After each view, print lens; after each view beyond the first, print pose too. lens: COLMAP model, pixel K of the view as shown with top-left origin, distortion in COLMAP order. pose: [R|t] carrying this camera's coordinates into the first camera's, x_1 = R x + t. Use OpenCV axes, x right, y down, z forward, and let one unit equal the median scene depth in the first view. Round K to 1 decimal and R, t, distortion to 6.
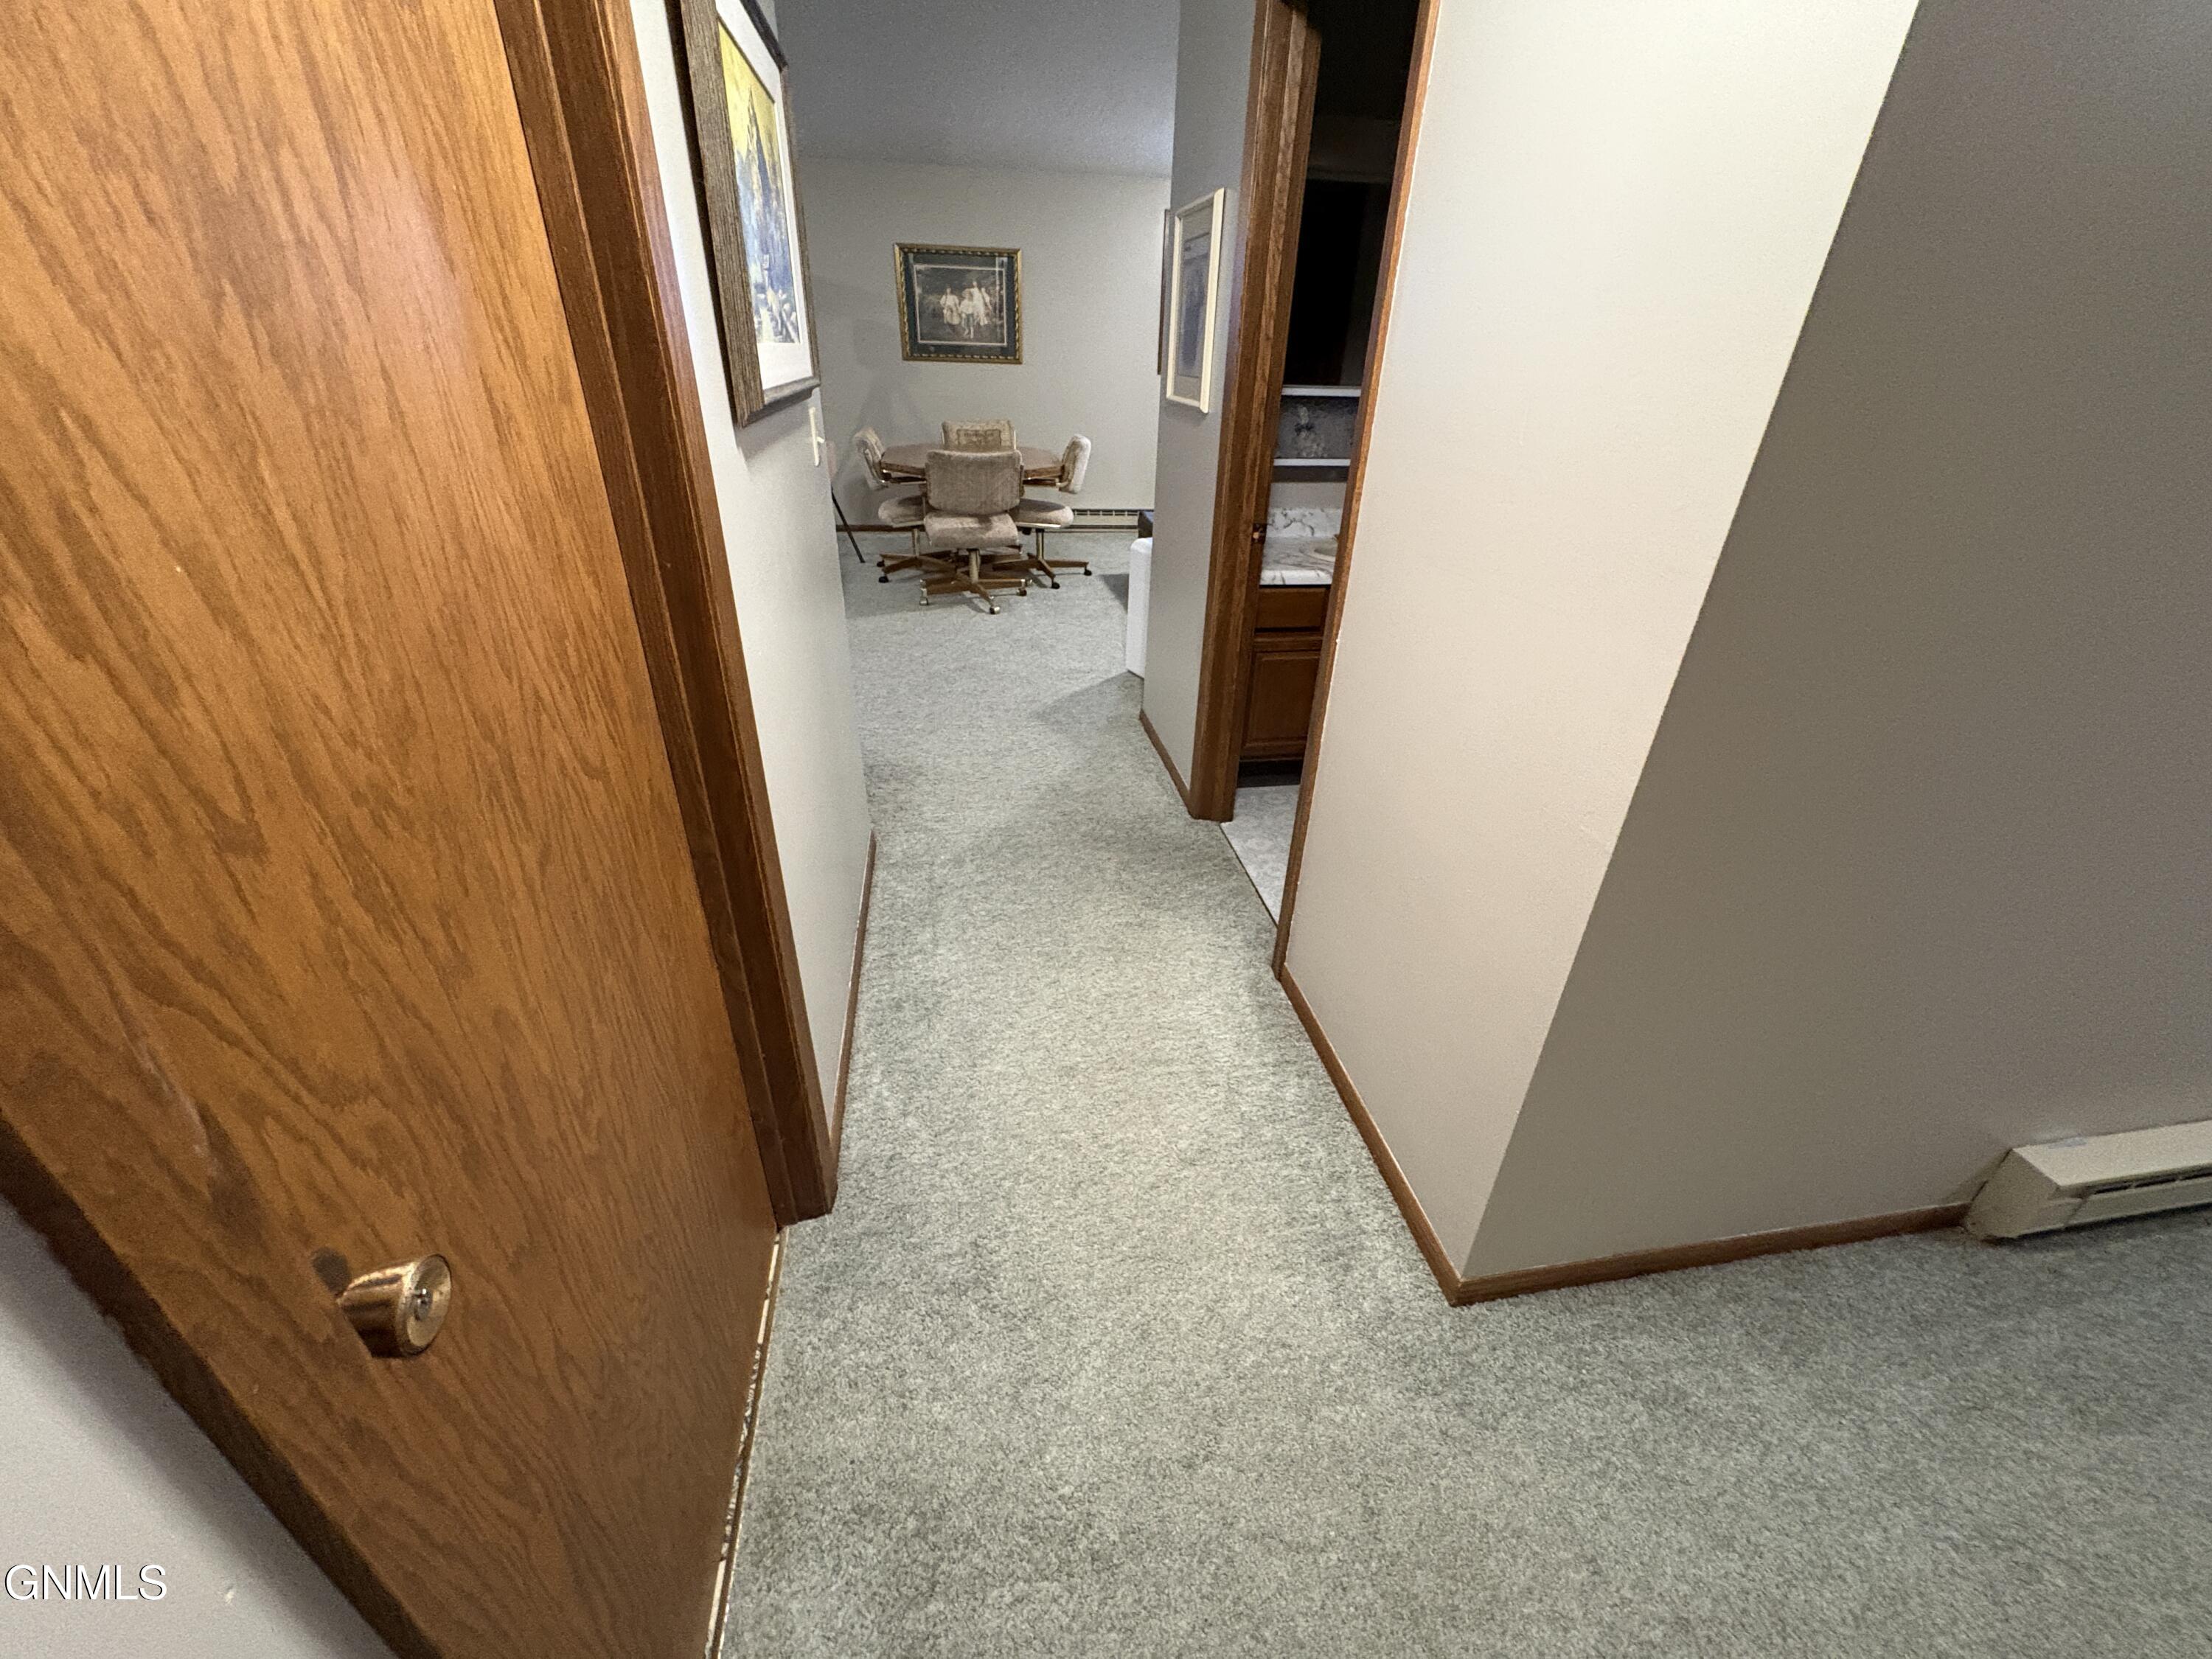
lens RADIAL K [[882.0, 0, 1107.0], [0, 882.0, 826.8], [0, 0, 1]] dist [0.001422, -0.000701]
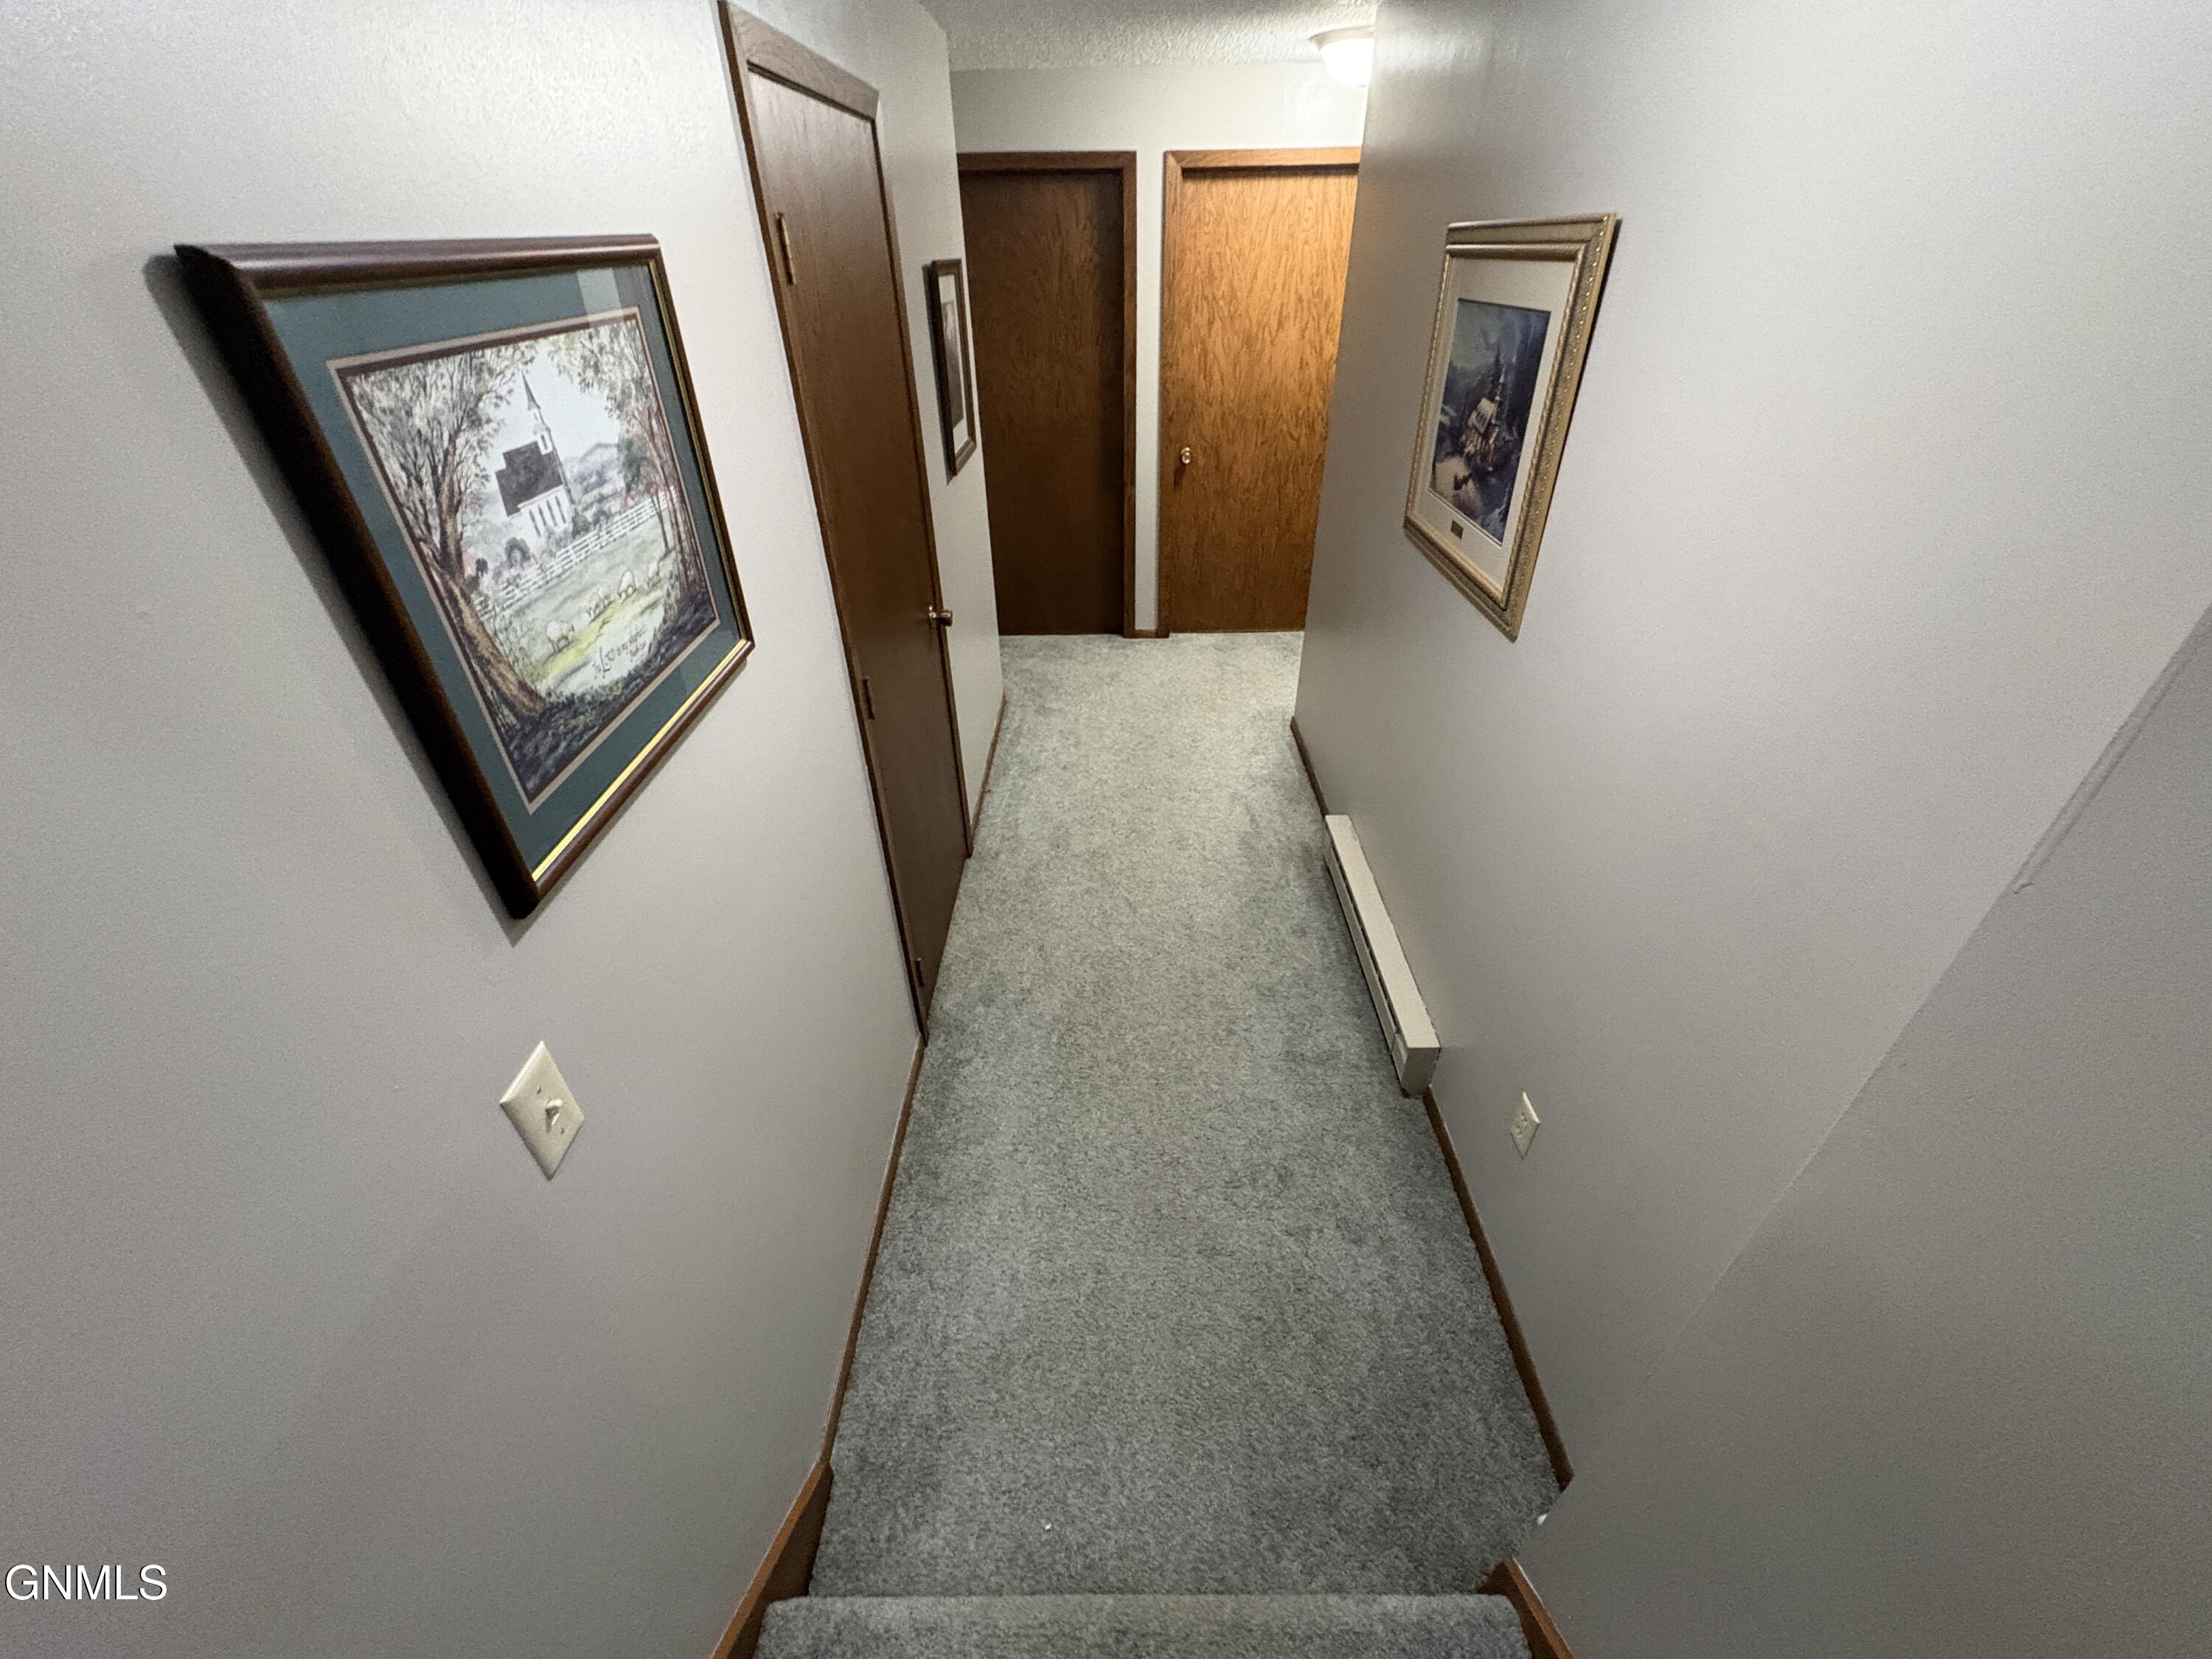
lens RADIAL K [[882.0, 0, 1112.9], [0, 882.0, 839.9], [0, 0, 1]] dist [0.001422, -0.000701]
pose [[-0.175222, 0.540506, -0.822892, 2.875580], [-0.473382, 0.686612, 0.551791, -0.453003], [0.863254, 0.486228, 0.135556, 0.325055]]
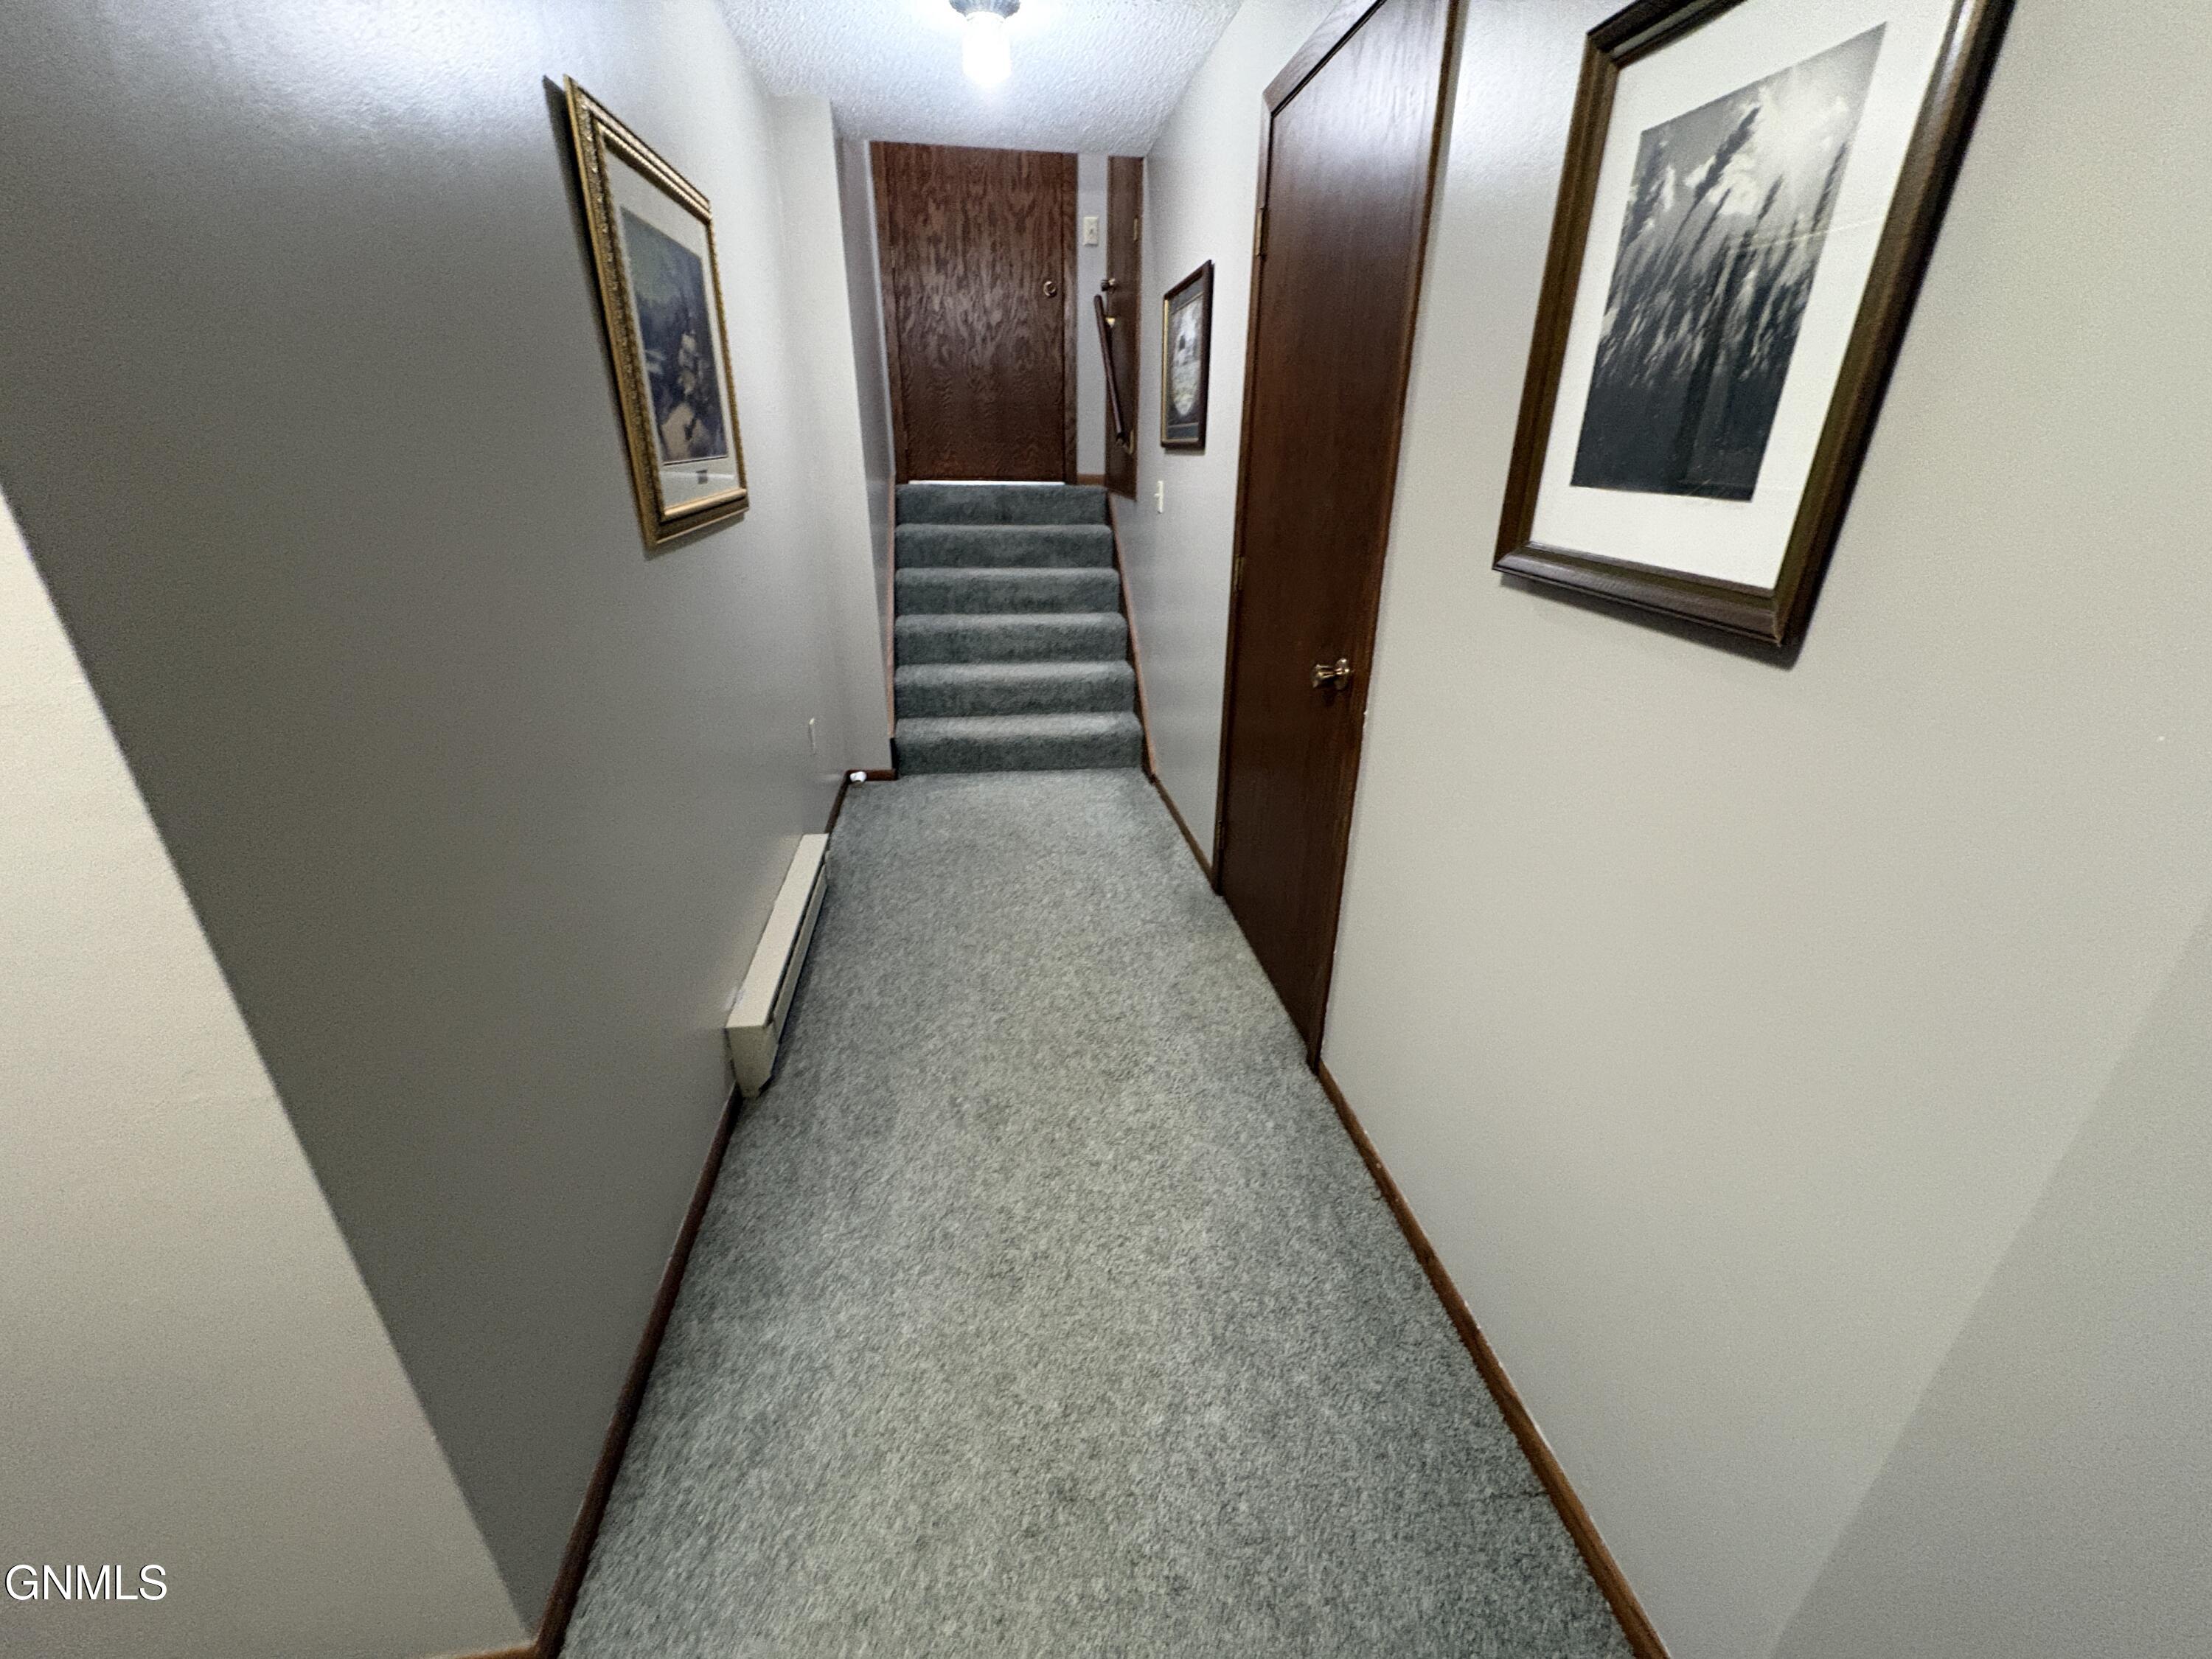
lens RADIAL K [[882.0, 0, 1113.8], [0, 882.0, 826.4], [0, 0, 1]] dist [0.001422, -0.000701]
pose [[0.025970, -0.423296, 0.905619, 0.042883], [0.478710, 0.800564, 0.360464, -0.052005], [-0.877589, 0.424168, 0.223426, 0.138950]]
